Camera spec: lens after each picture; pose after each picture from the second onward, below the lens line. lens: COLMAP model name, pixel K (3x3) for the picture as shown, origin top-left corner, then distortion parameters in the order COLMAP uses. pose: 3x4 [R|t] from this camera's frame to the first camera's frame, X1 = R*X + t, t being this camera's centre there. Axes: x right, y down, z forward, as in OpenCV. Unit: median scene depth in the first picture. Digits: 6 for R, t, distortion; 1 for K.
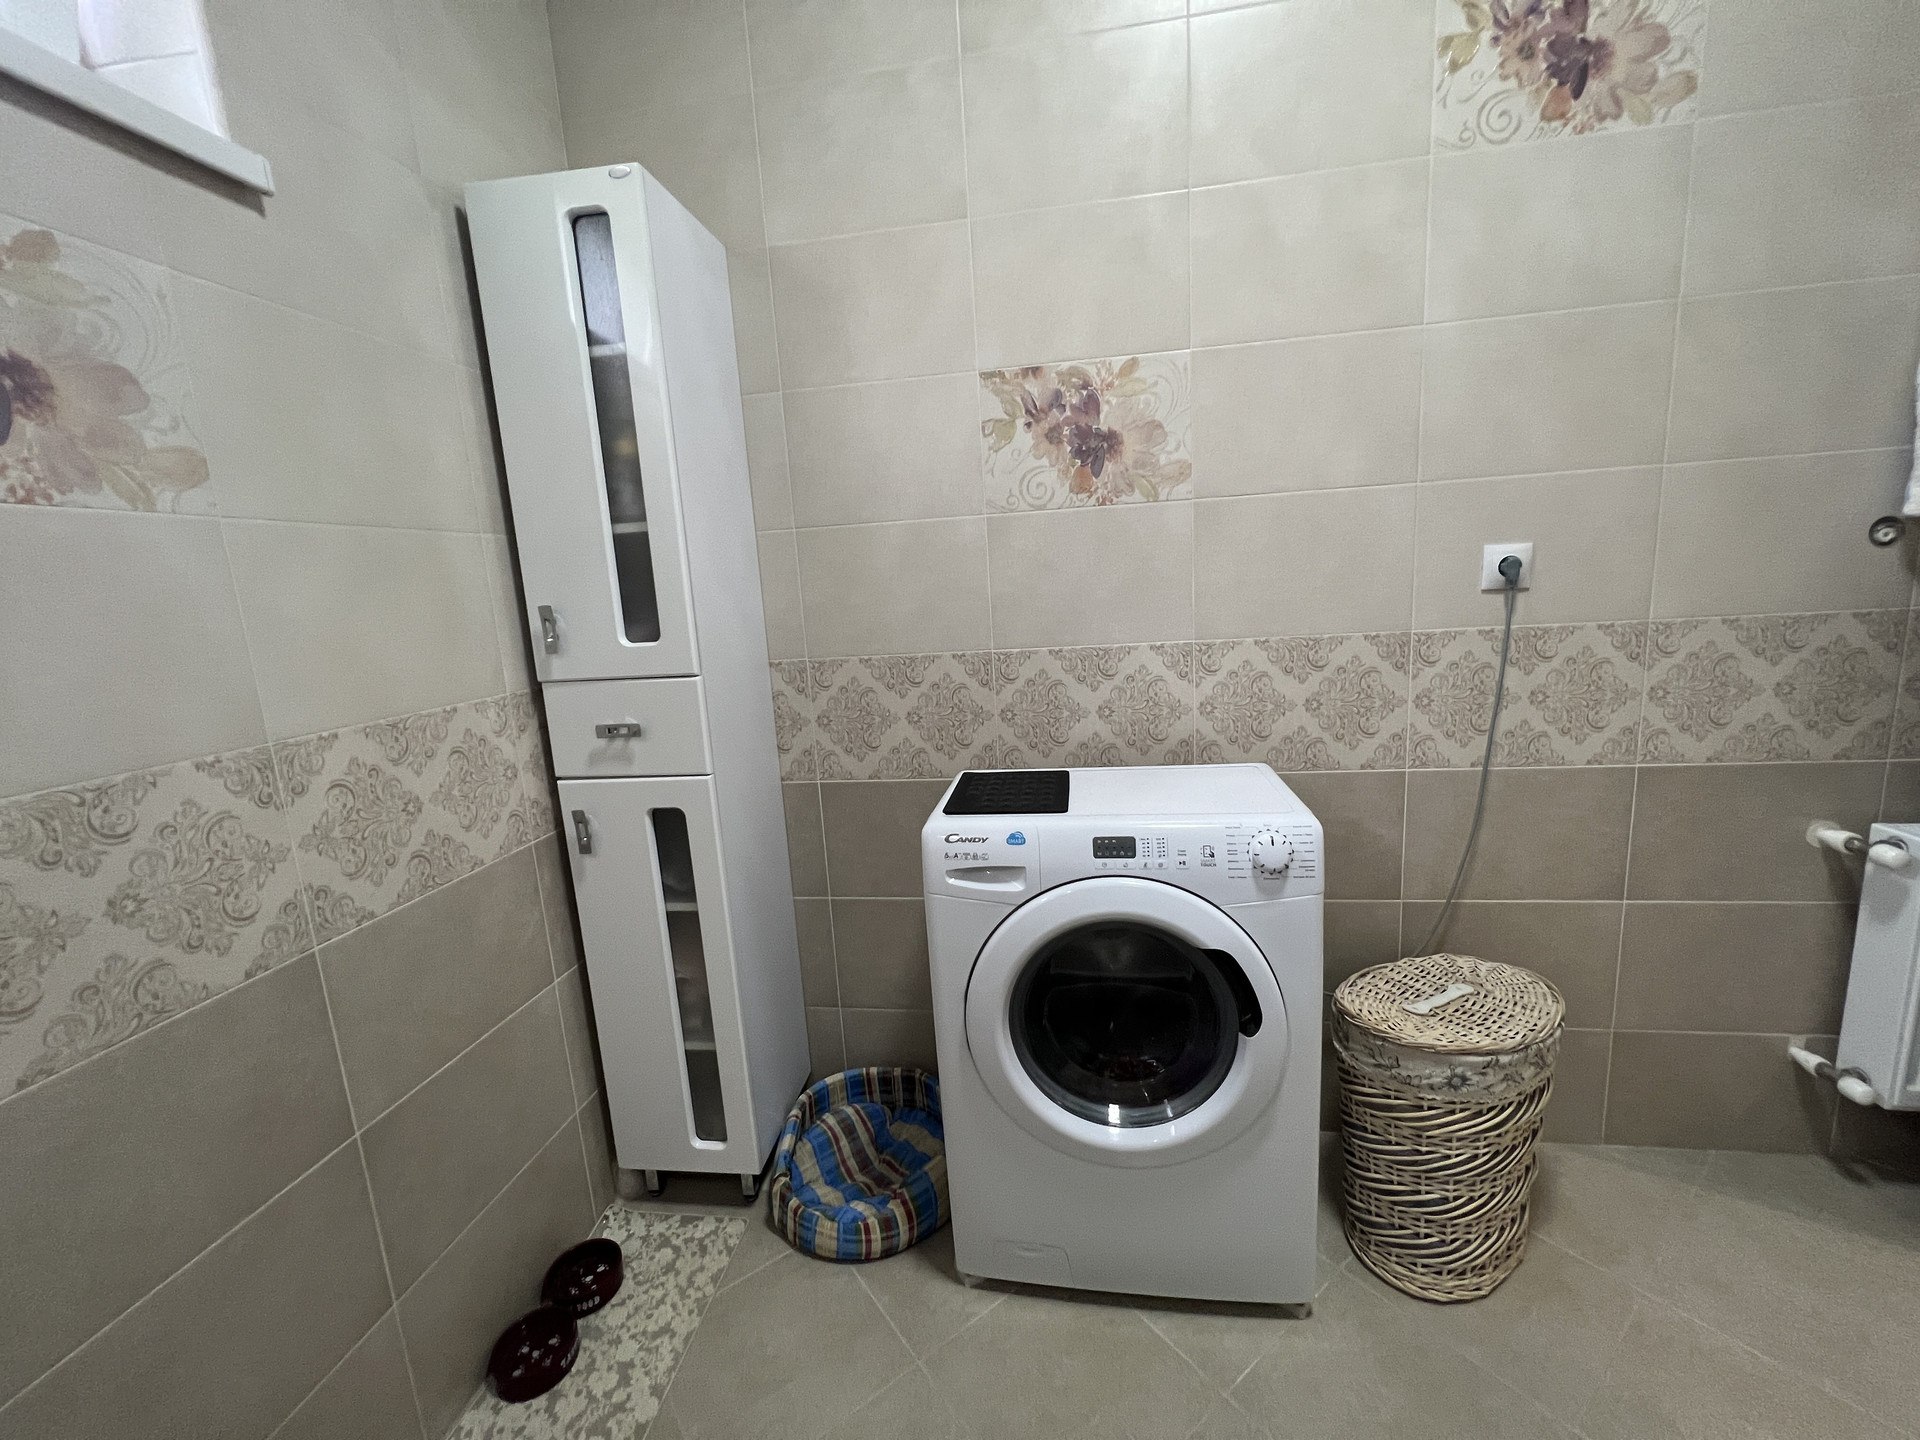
lens RADIAL K [[769.9, 0, 966.3], [0, 769.9, 714.1], [0, 0, 1]] dist [-0.001973, 0.000365]
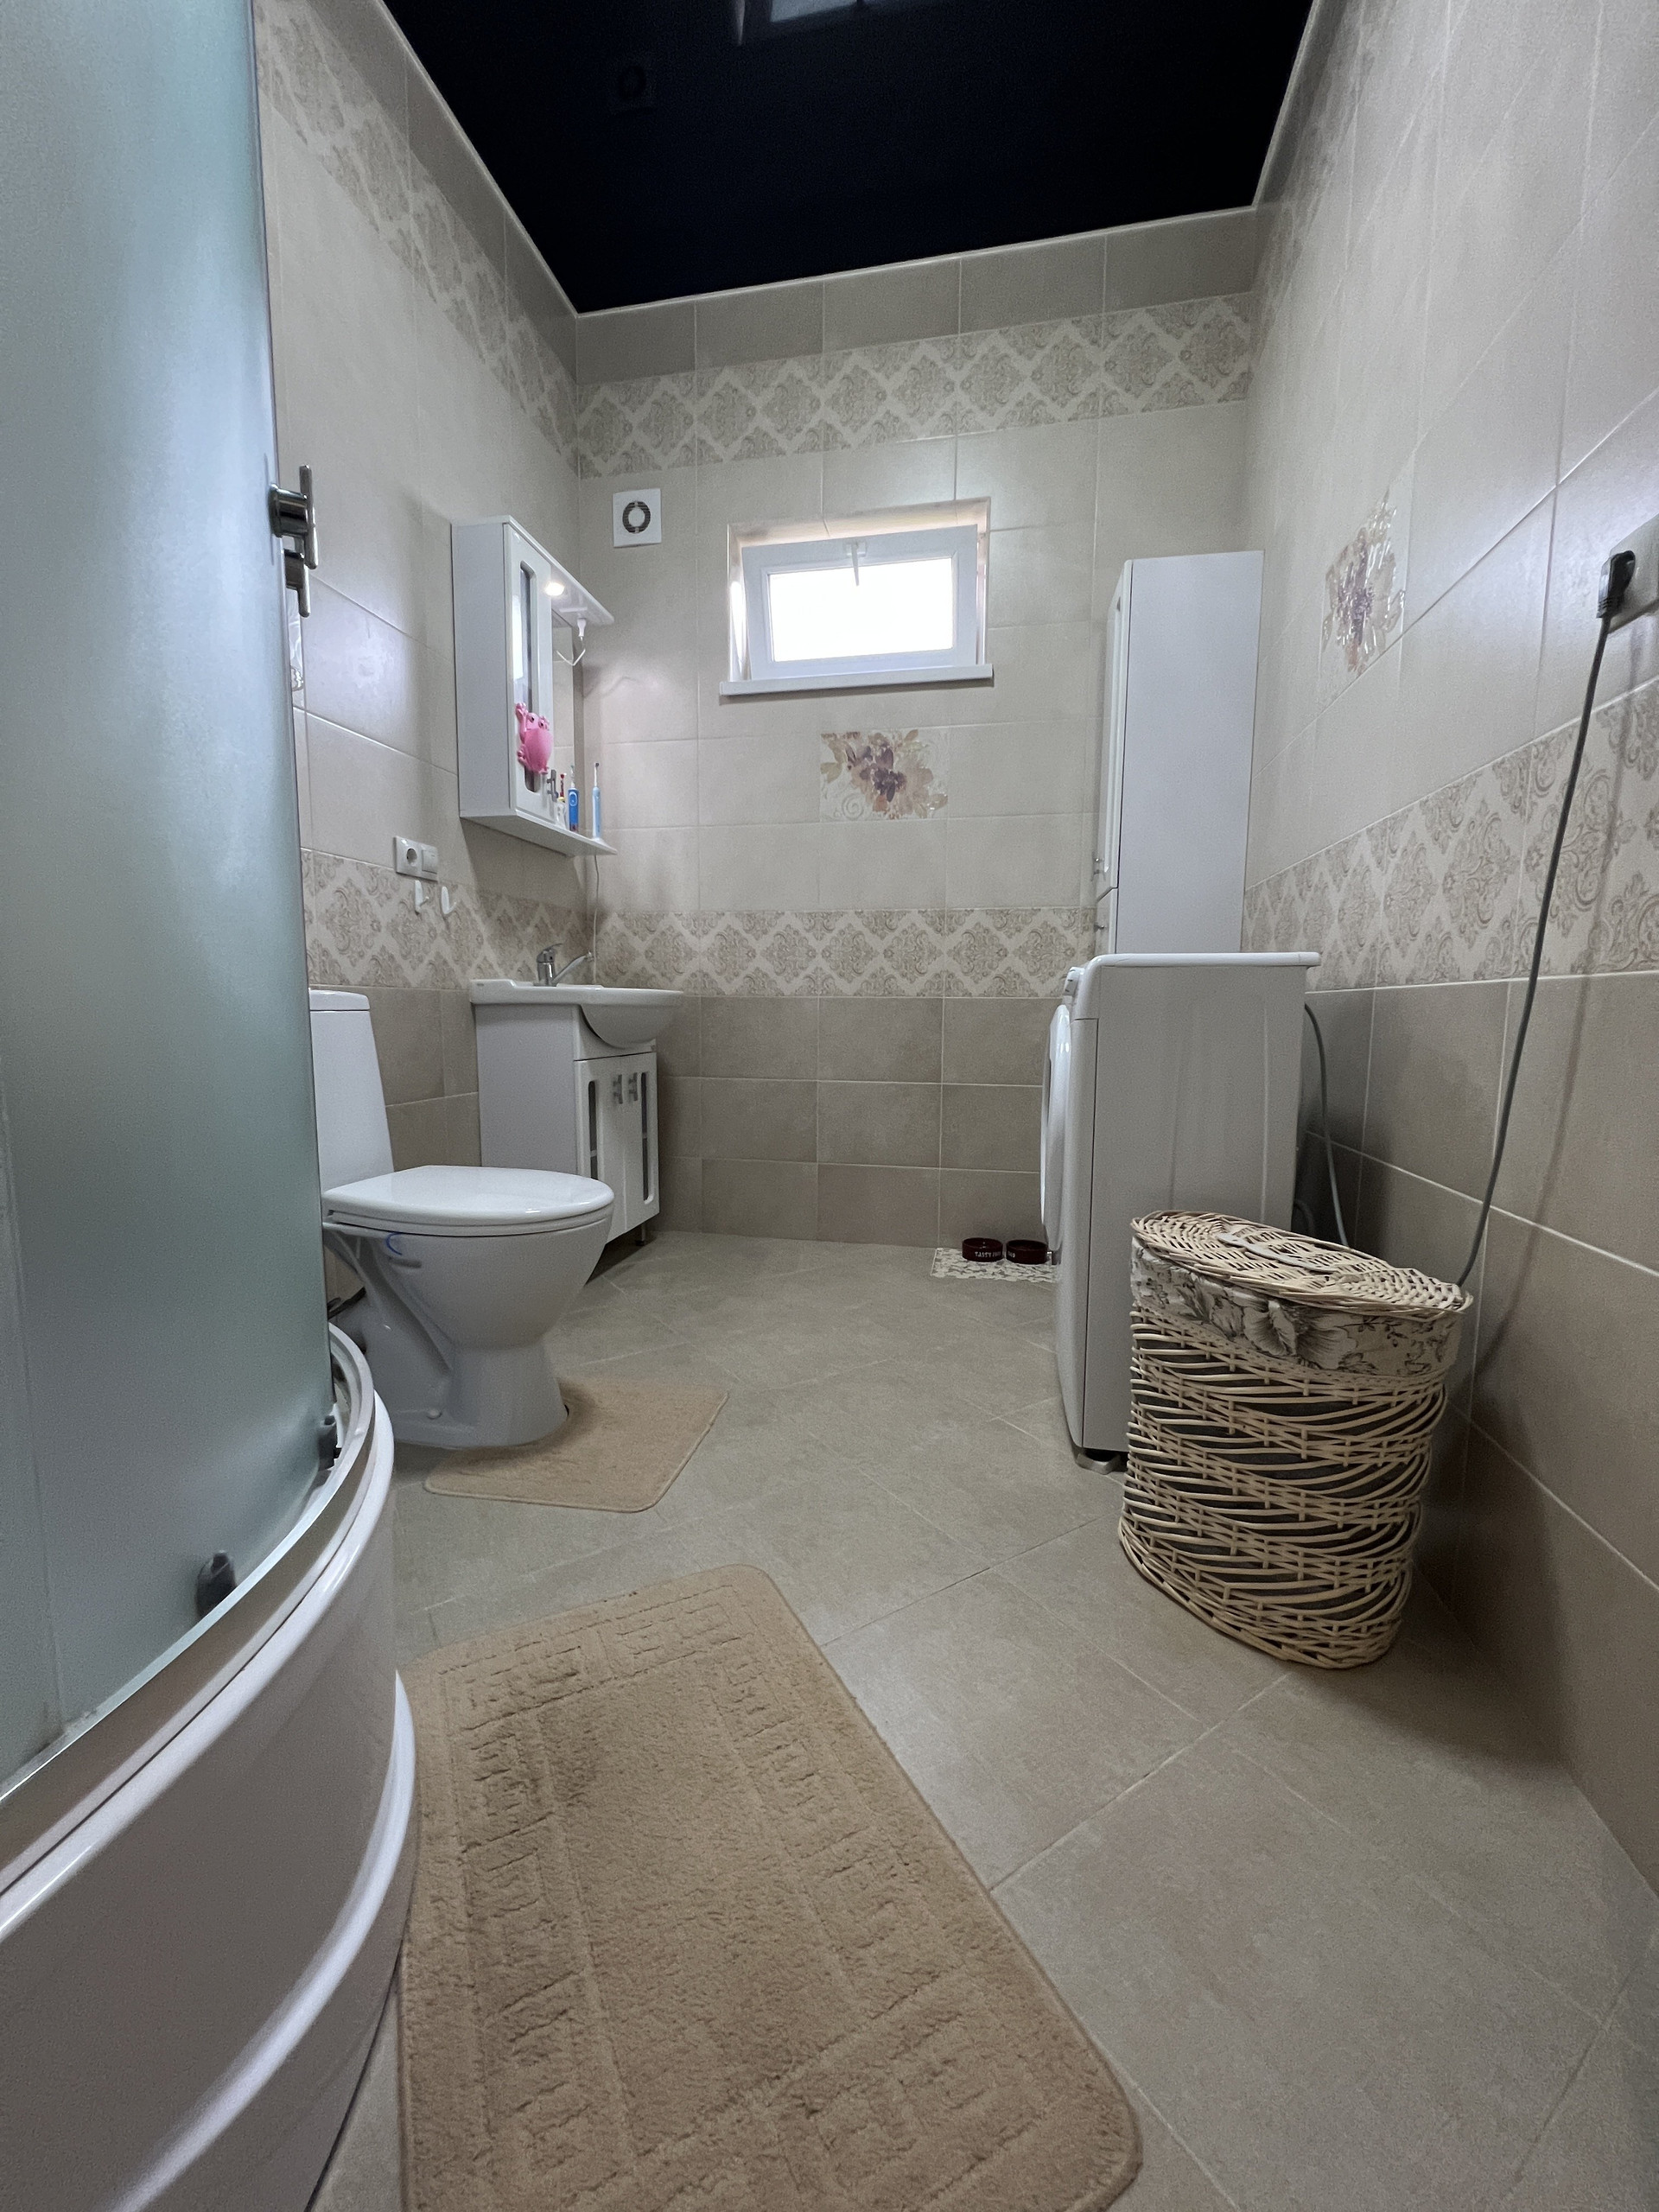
lens RADIAL K [[887.0, 0, 835.2], [0, 887.0, 1103.5], [0, 0, 1]] dist [-0.001973, 0.000365]
pose [[-0.050743, 0.164173, -0.985126, 1.901161], [-0.177094, 0.969286, 0.170655, 0.206834], [0.982885, 0.183119, -0.020111, 0.757723]]
